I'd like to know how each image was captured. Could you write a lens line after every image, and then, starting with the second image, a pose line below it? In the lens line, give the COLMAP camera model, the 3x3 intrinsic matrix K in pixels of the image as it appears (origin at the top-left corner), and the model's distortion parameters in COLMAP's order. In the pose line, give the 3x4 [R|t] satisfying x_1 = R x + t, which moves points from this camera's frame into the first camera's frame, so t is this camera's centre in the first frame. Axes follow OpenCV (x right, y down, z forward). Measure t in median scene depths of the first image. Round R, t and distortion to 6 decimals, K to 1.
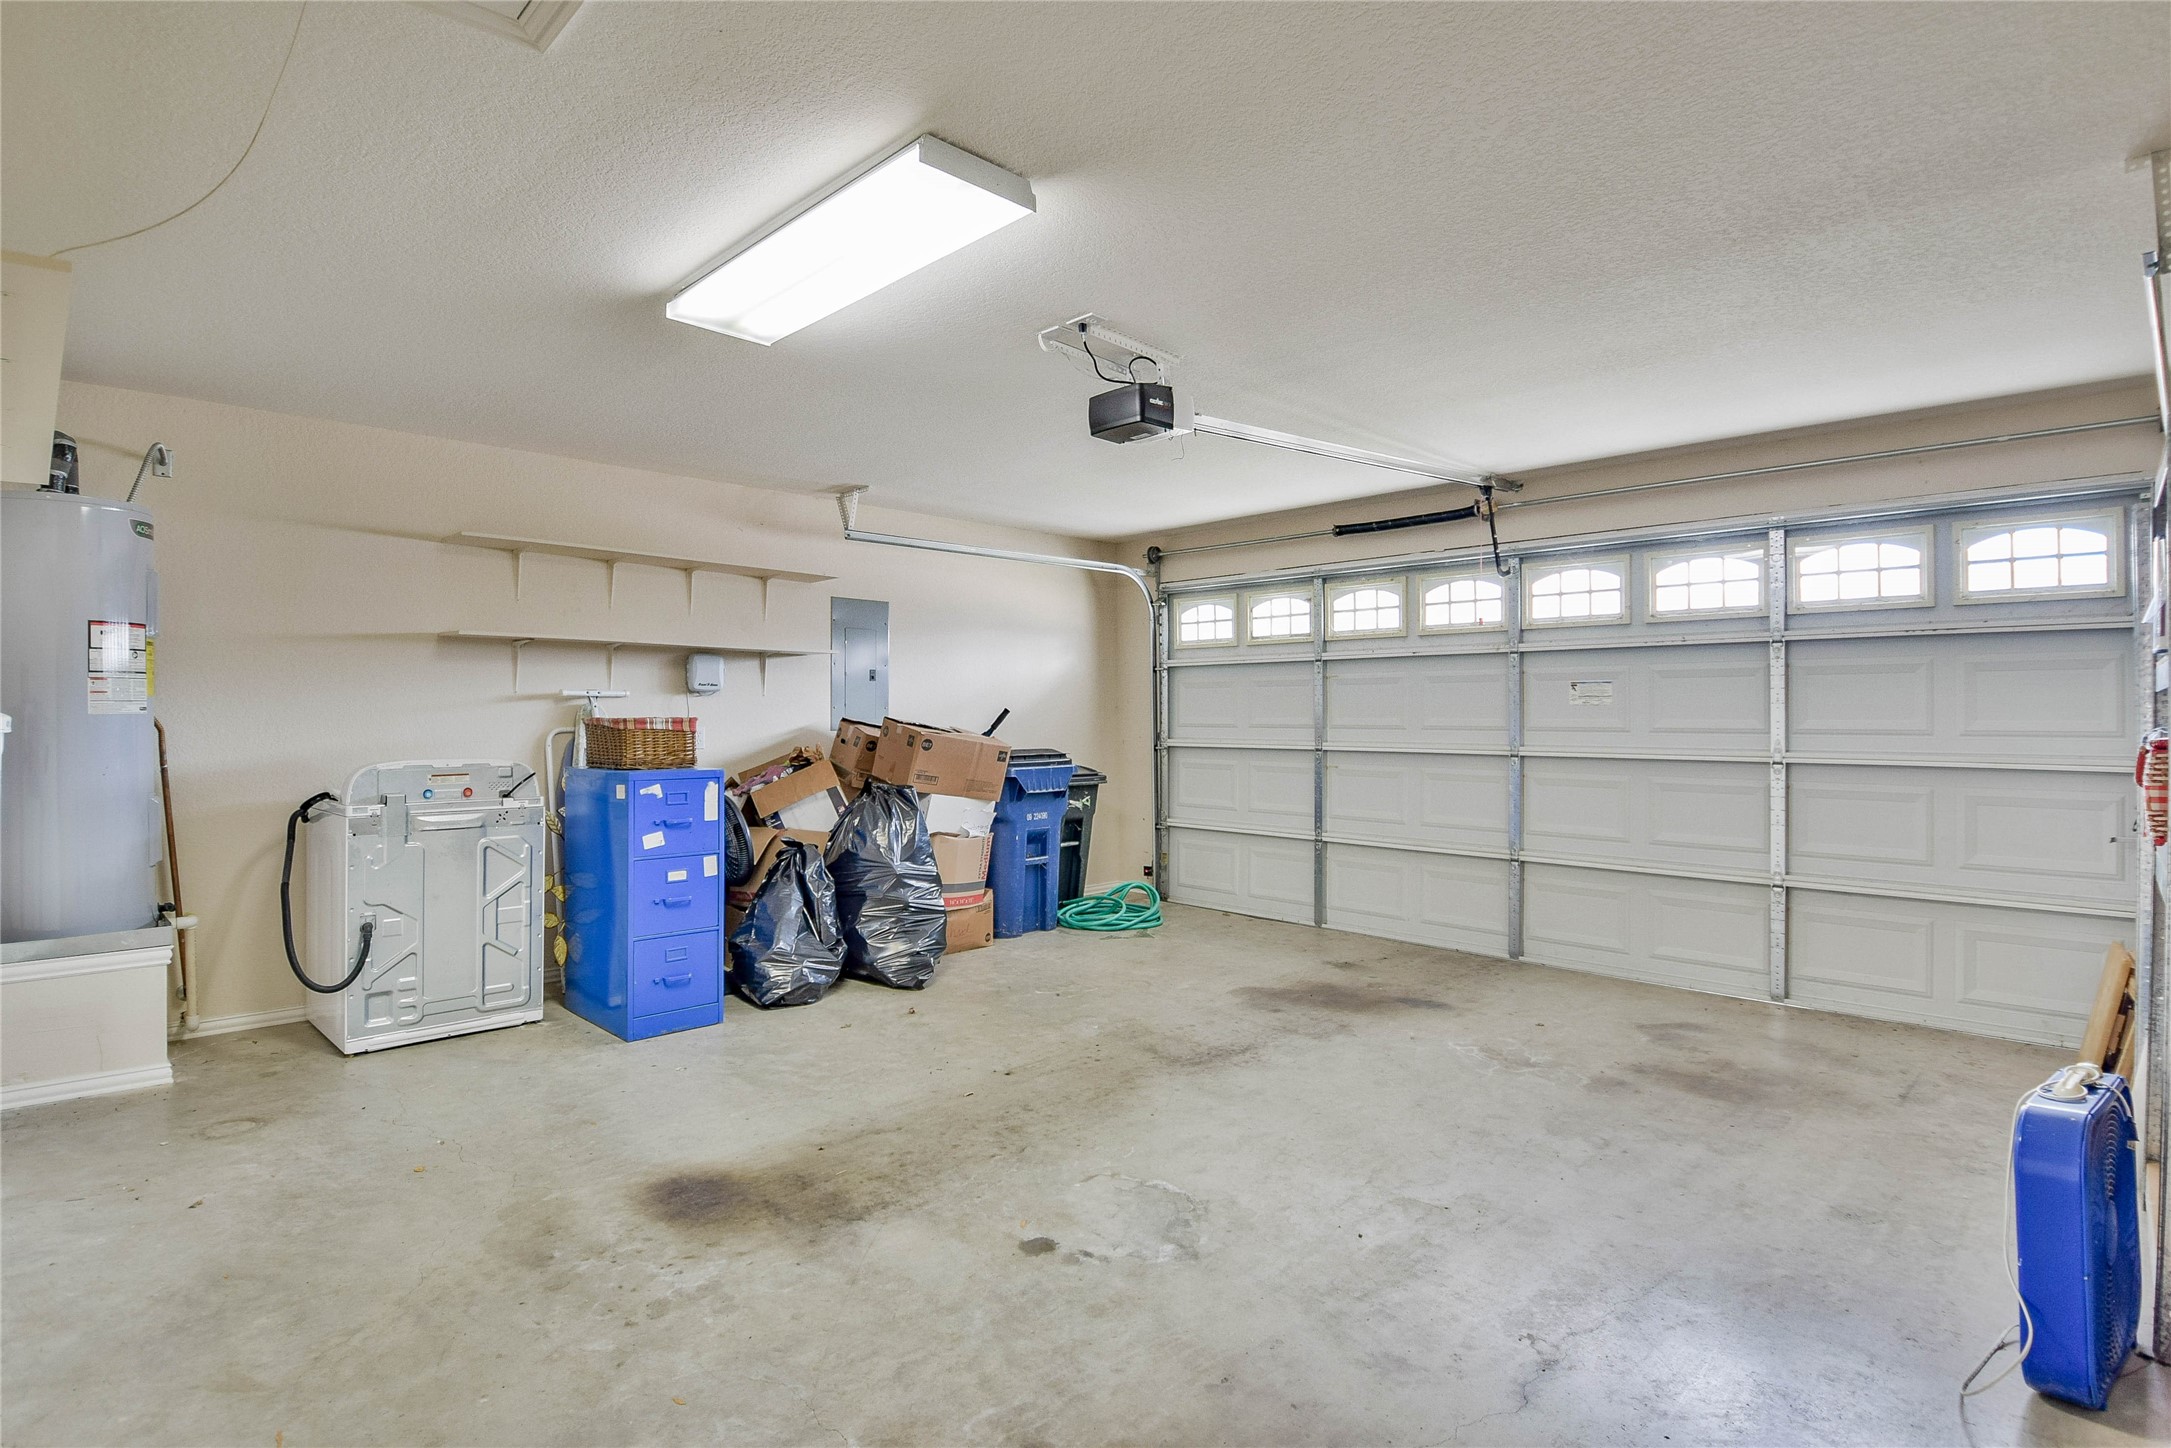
lens RADIAL K [[1076.8, 0, 1089.6], [0, 1076.8, 709.9], [0, 0, 1]] dist [0.021208, -0.030814]
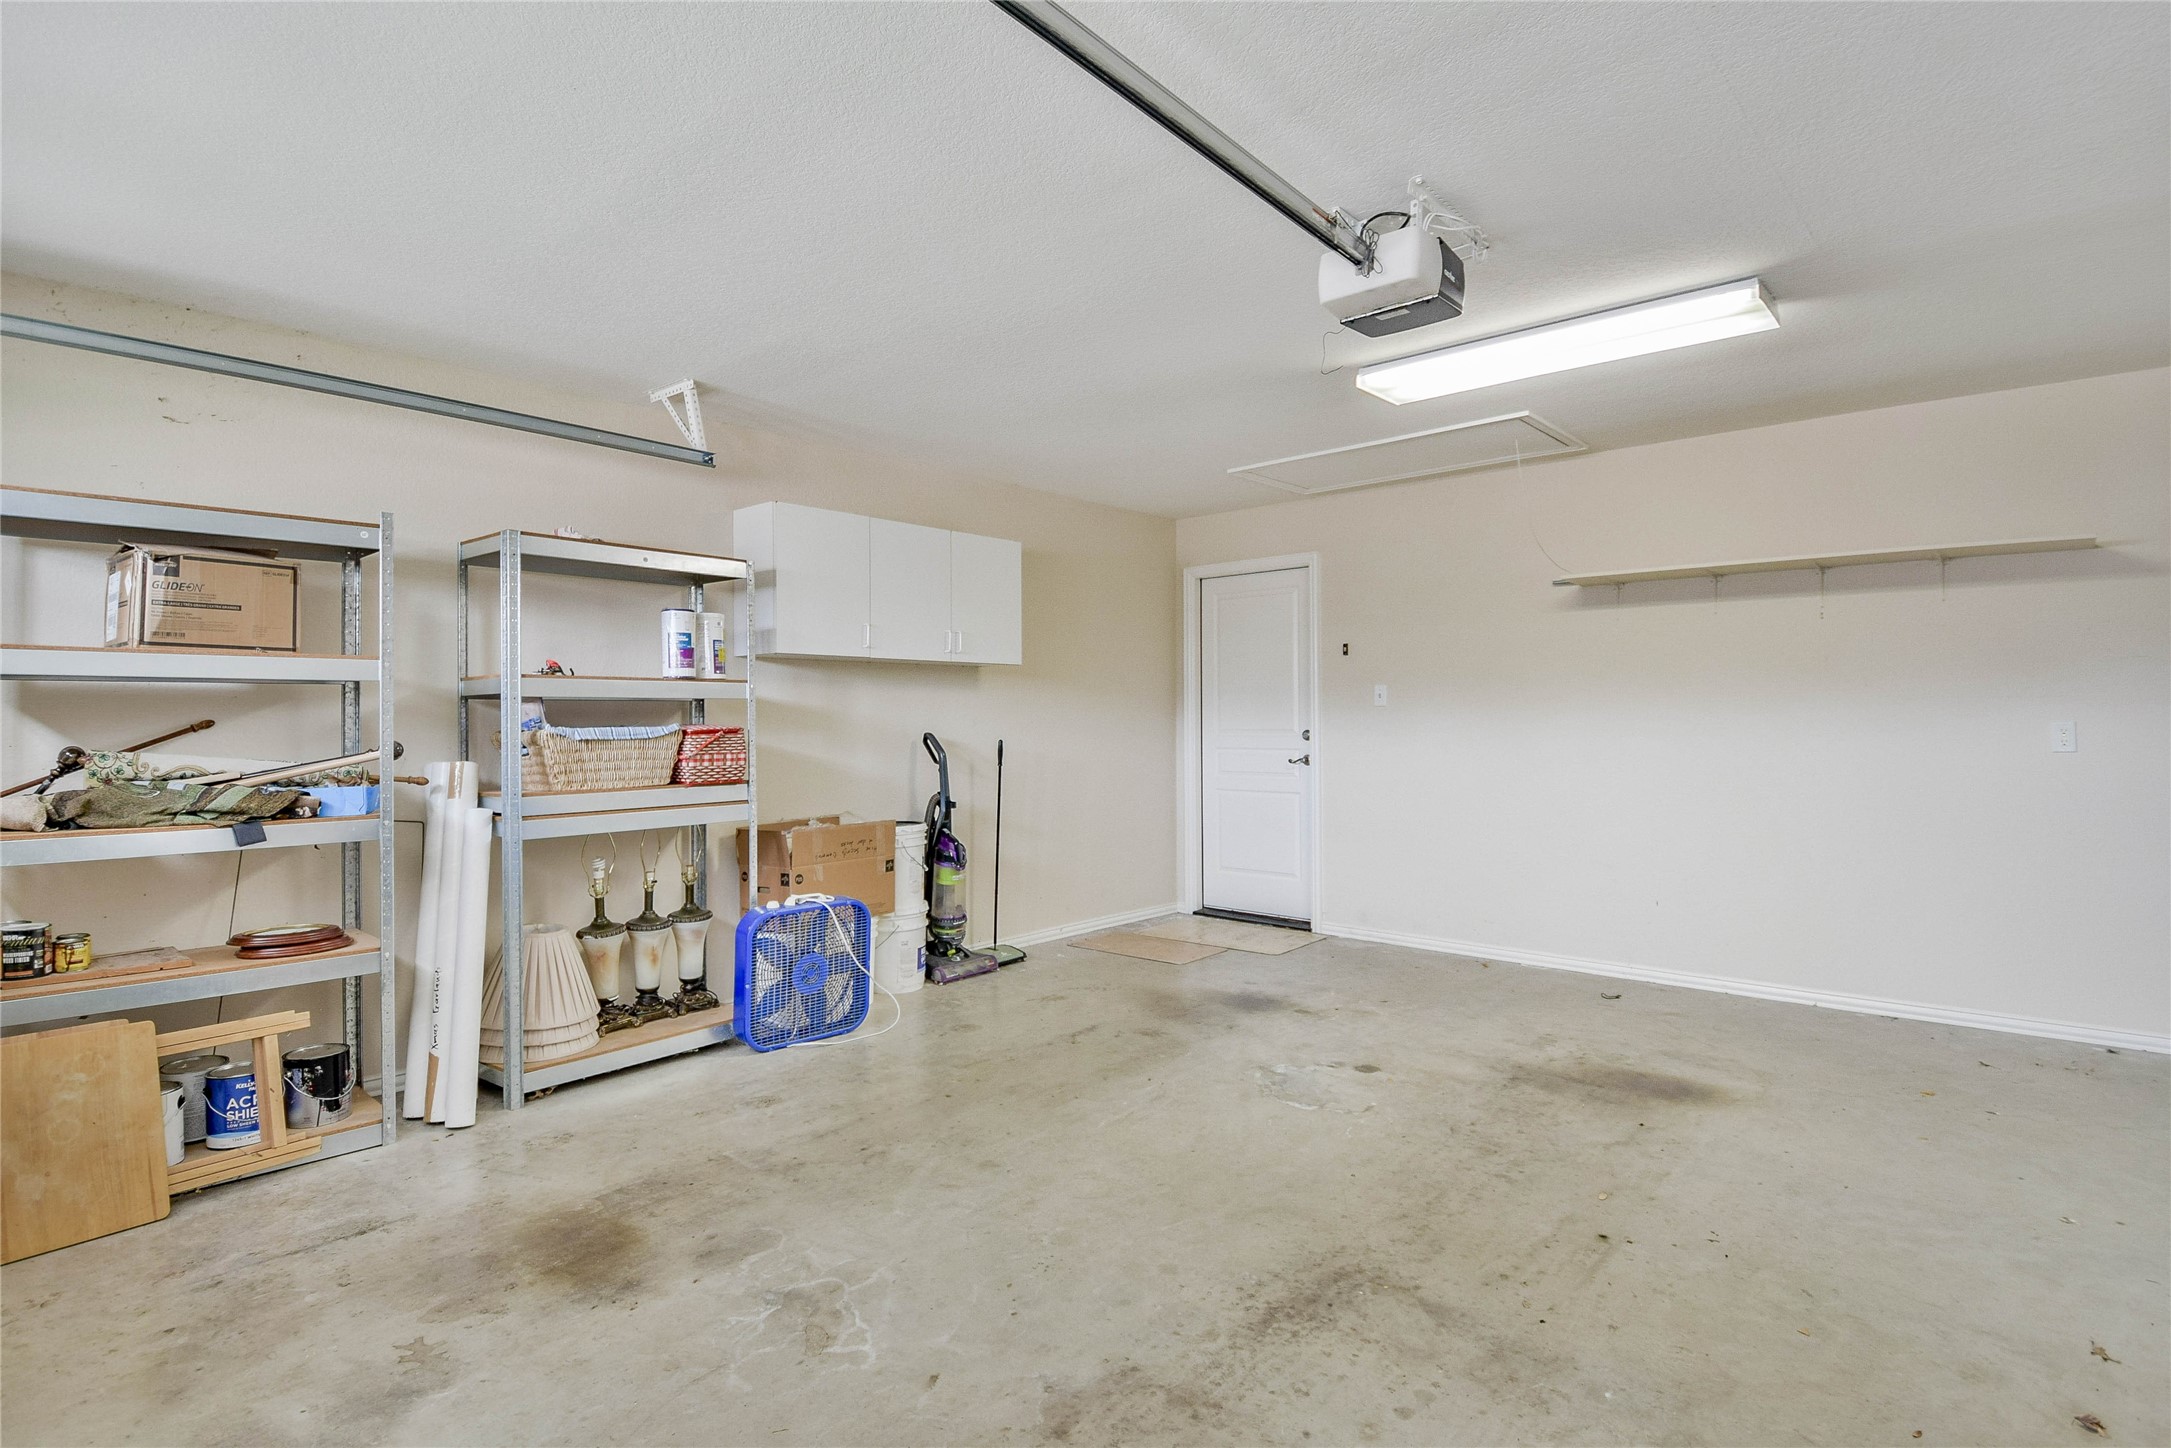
lens RADIAL K [[1076.8, 0, 1089.6], [0, 1076.8, 709.9], [0, 0, 1]] dist [0.021208, -0.030814]
pose [[-0.997701, 0.003437, -0.067678, 0.297274], [0.004284, 0.999914, -0.012362, 0.013587], [0.067629, -0.012623, -0.997631, 1.695509]]
